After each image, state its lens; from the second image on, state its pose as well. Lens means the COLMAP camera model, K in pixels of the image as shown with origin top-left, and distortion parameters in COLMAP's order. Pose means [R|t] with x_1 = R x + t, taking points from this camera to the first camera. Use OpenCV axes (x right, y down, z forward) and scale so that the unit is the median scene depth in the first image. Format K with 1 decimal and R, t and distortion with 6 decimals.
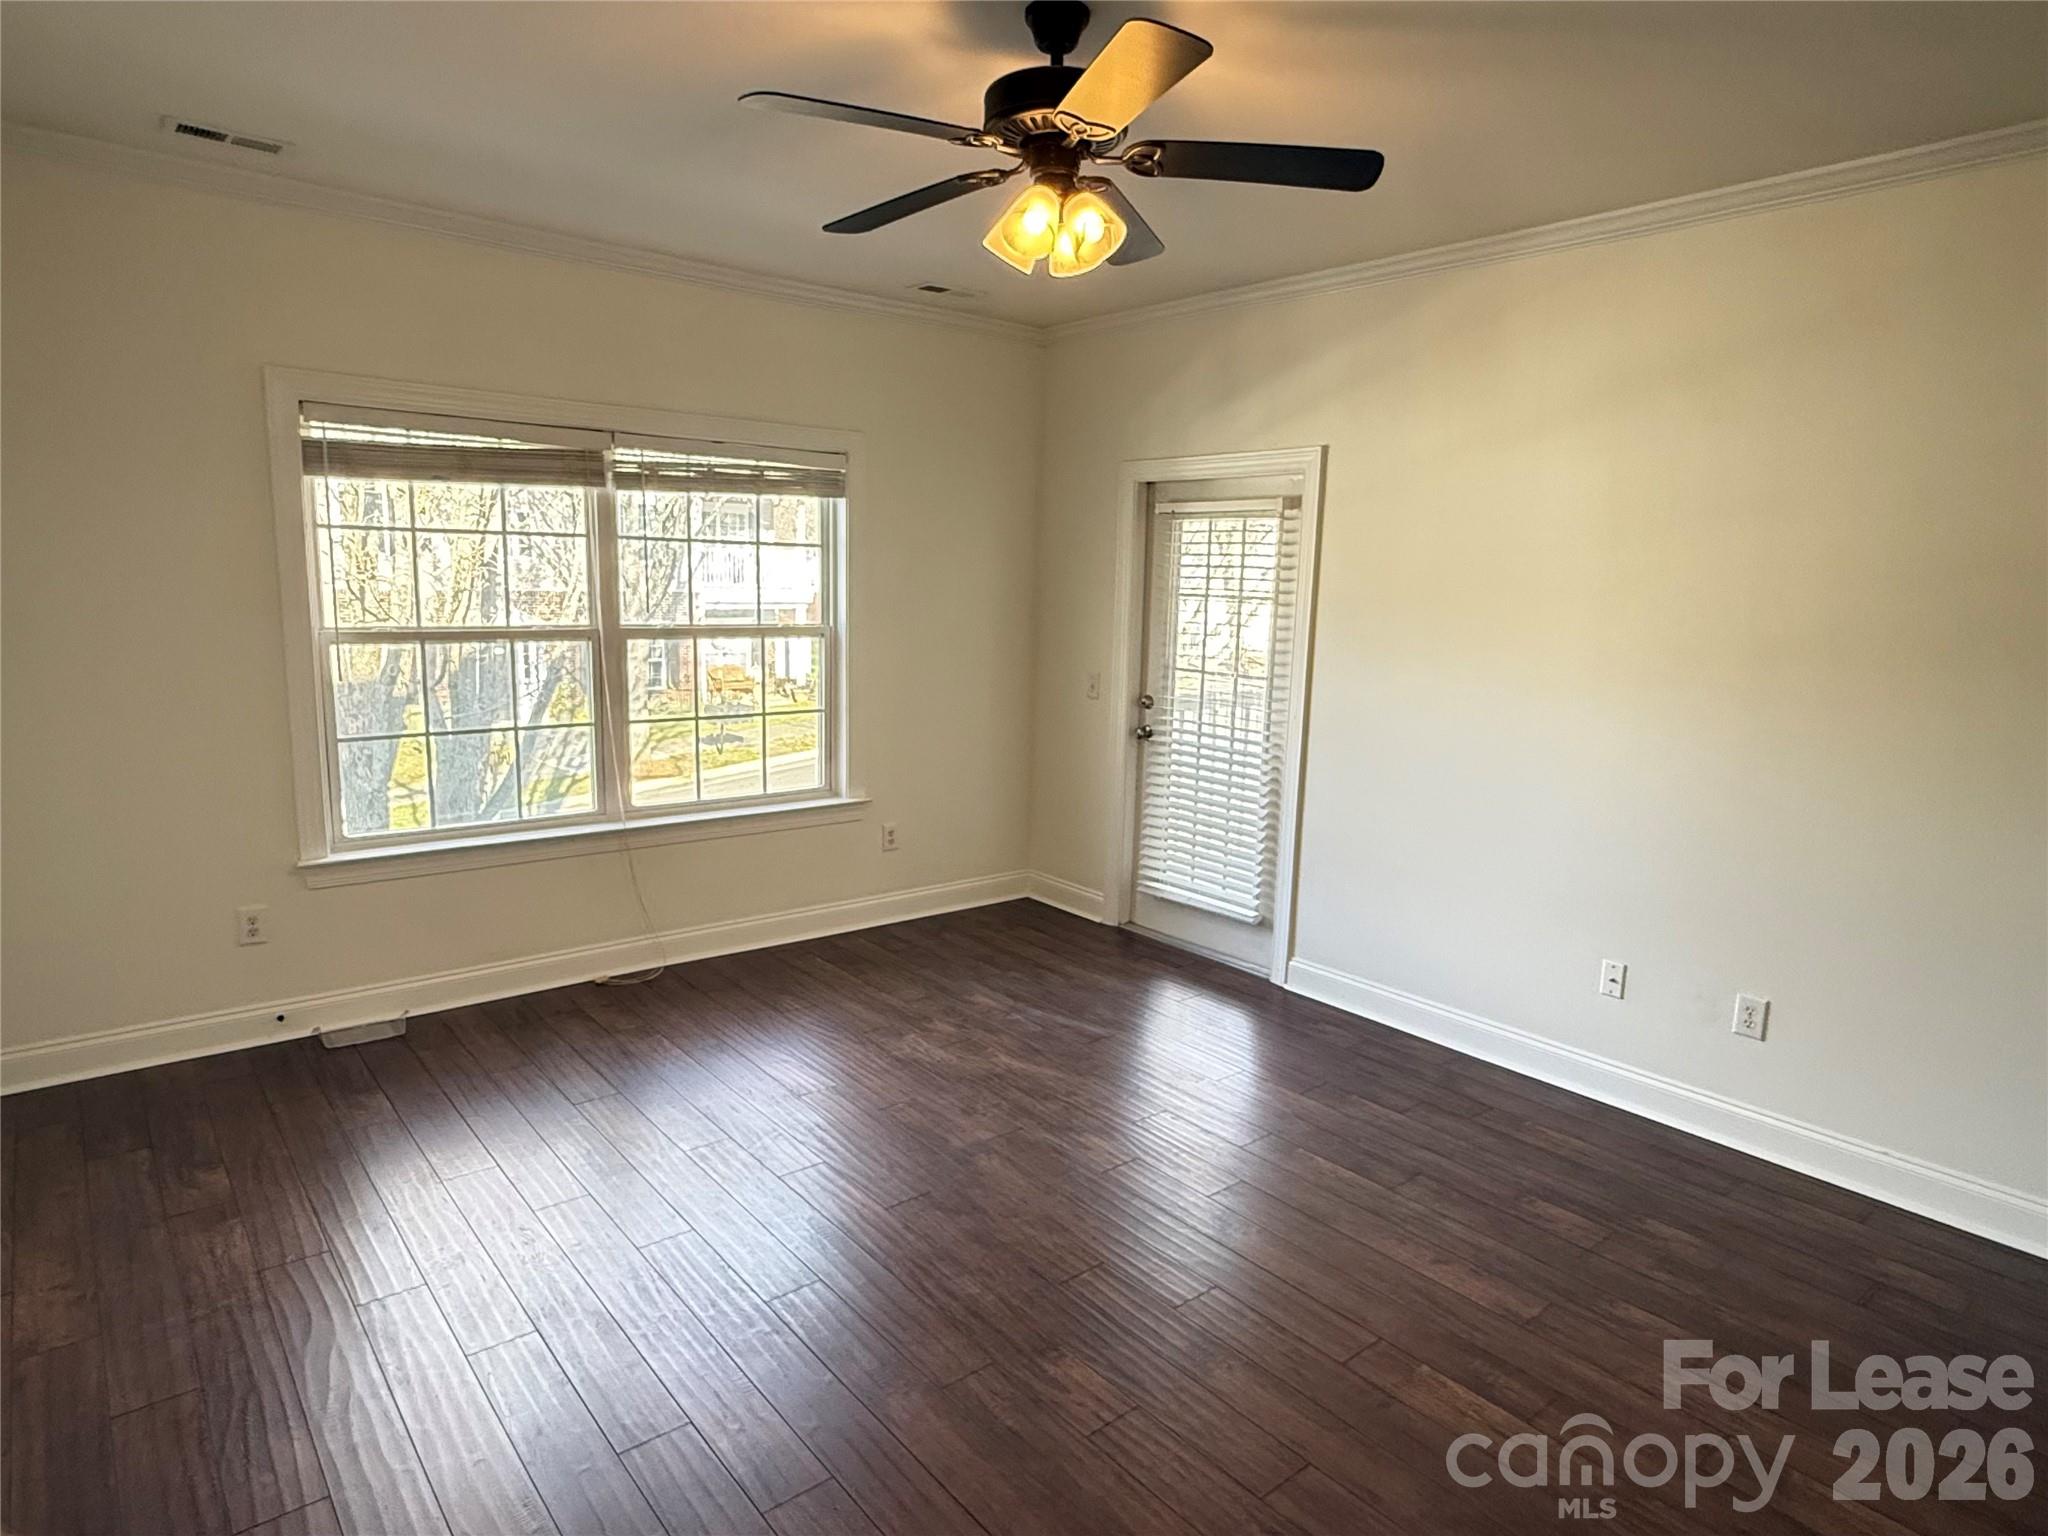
lens RADIAL K [[1204.4, 0, 1024.0], [0, 1204.4, 768.0], [0, 0, 1]] dist [-0.001532, -0.000780]
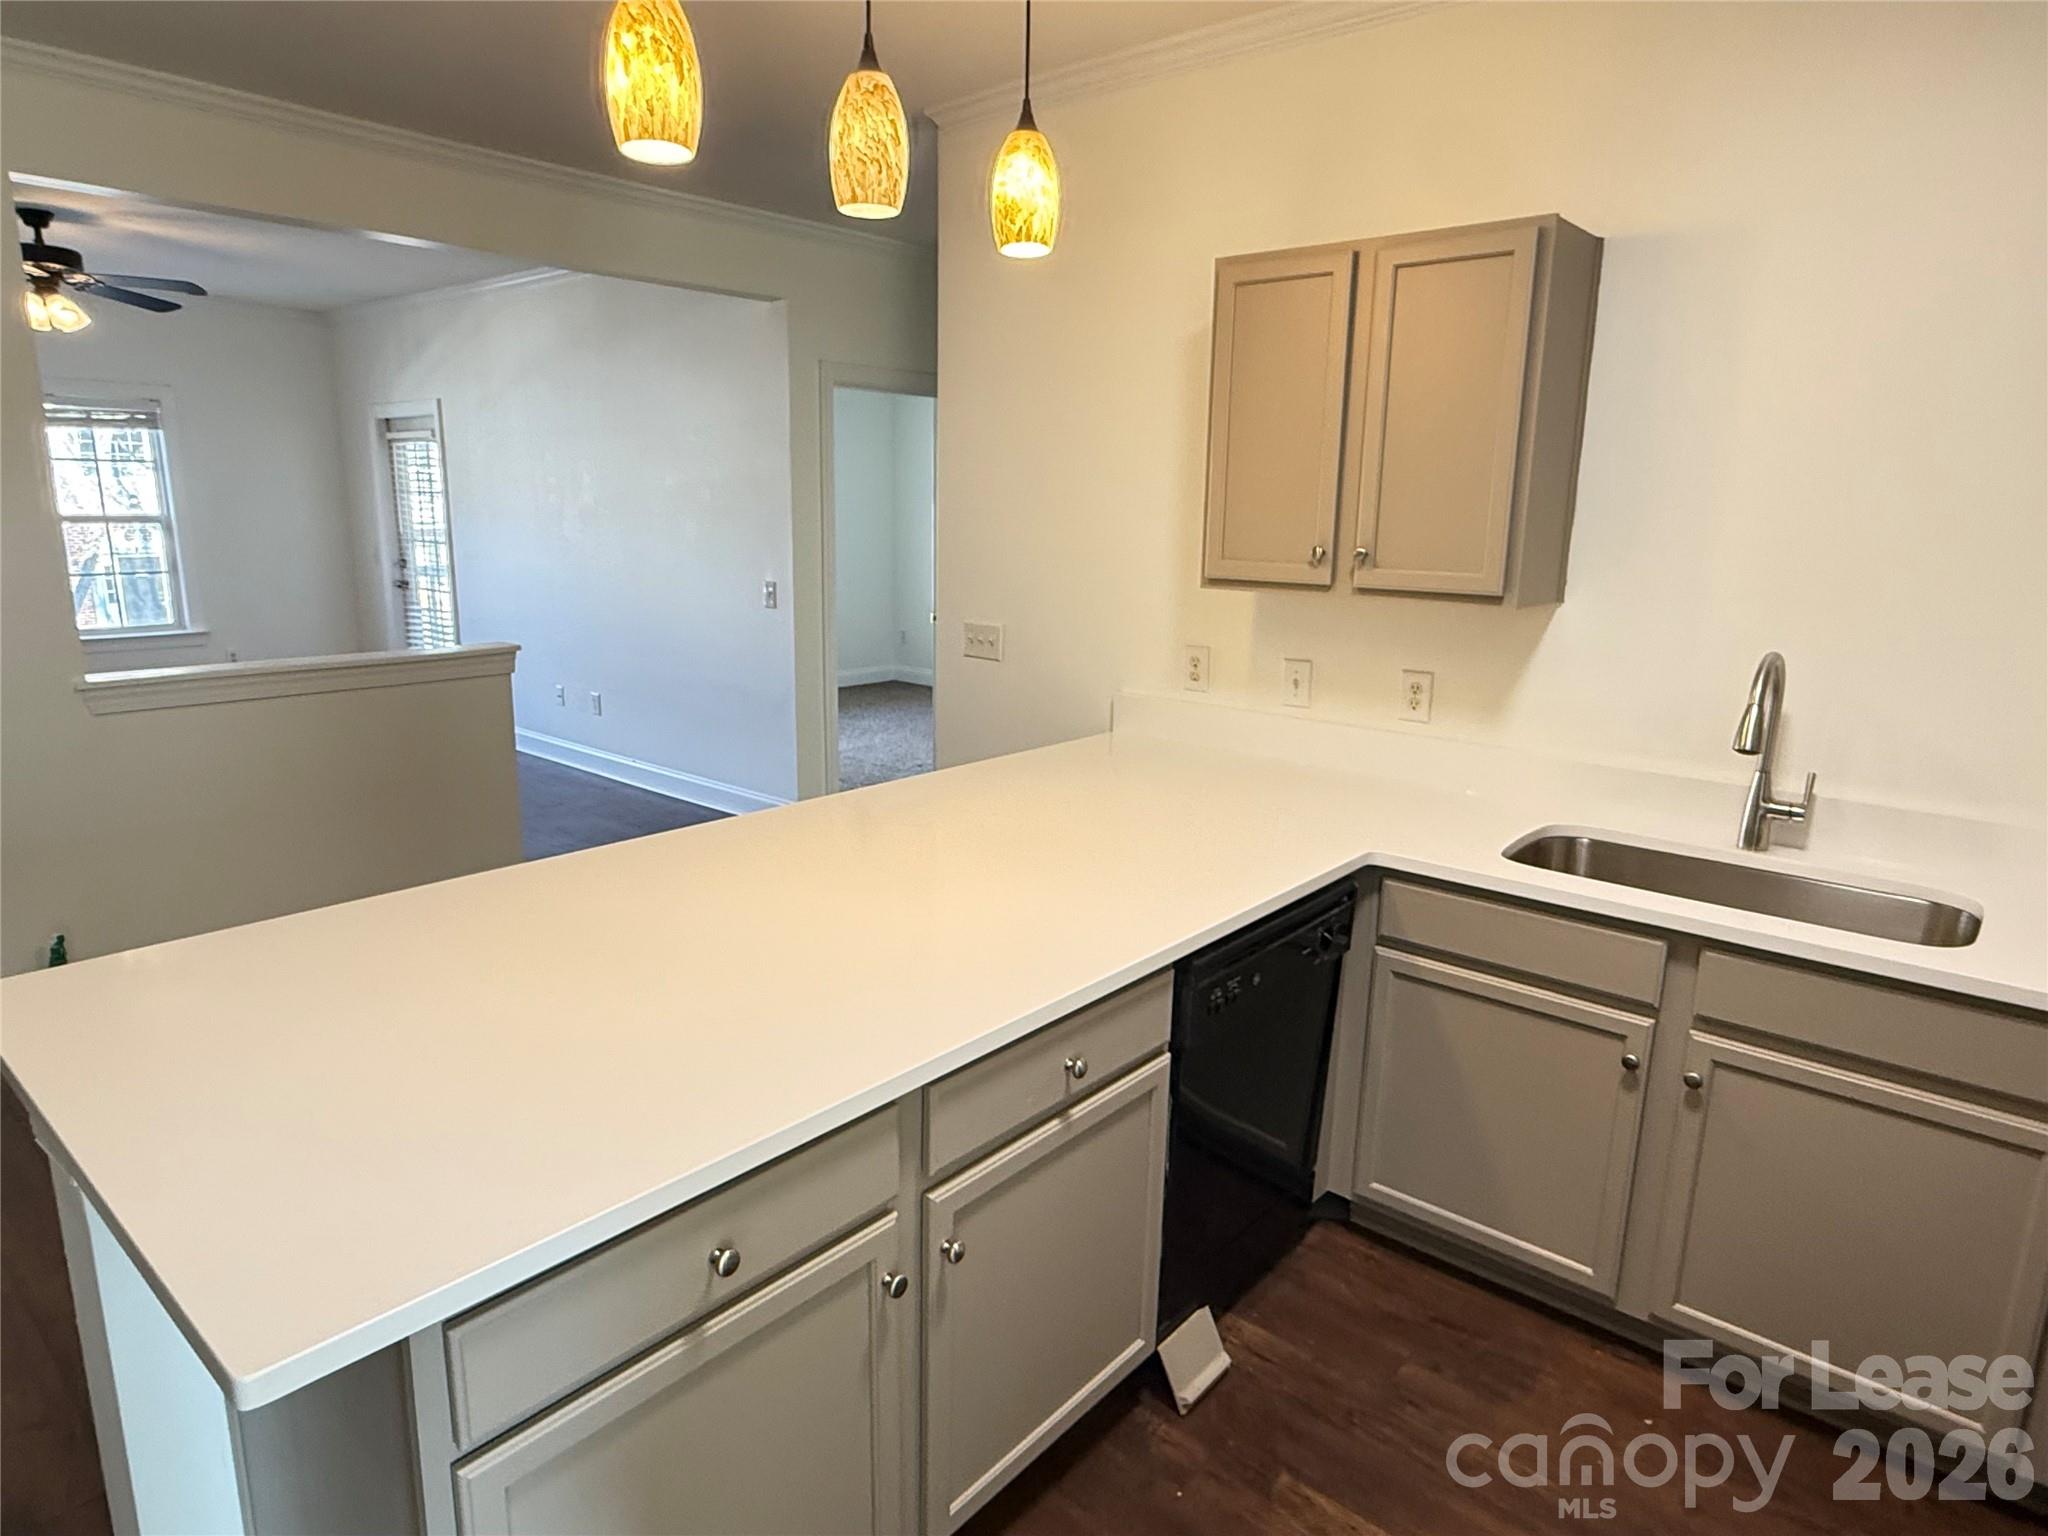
lens RADIAL K [[1204.4, 0, 1024.0], [0, 1204.4, 768.0], [0, 0, 1]] dist [-0.001532, -0.000780]
pose [[0.983702, -0.046580, 0.173671, 0.625659], [0.035552, 0.997181, 0.066075, 0.138287], [-0.176259, -0.058824, 0.982585, -0.695389]]
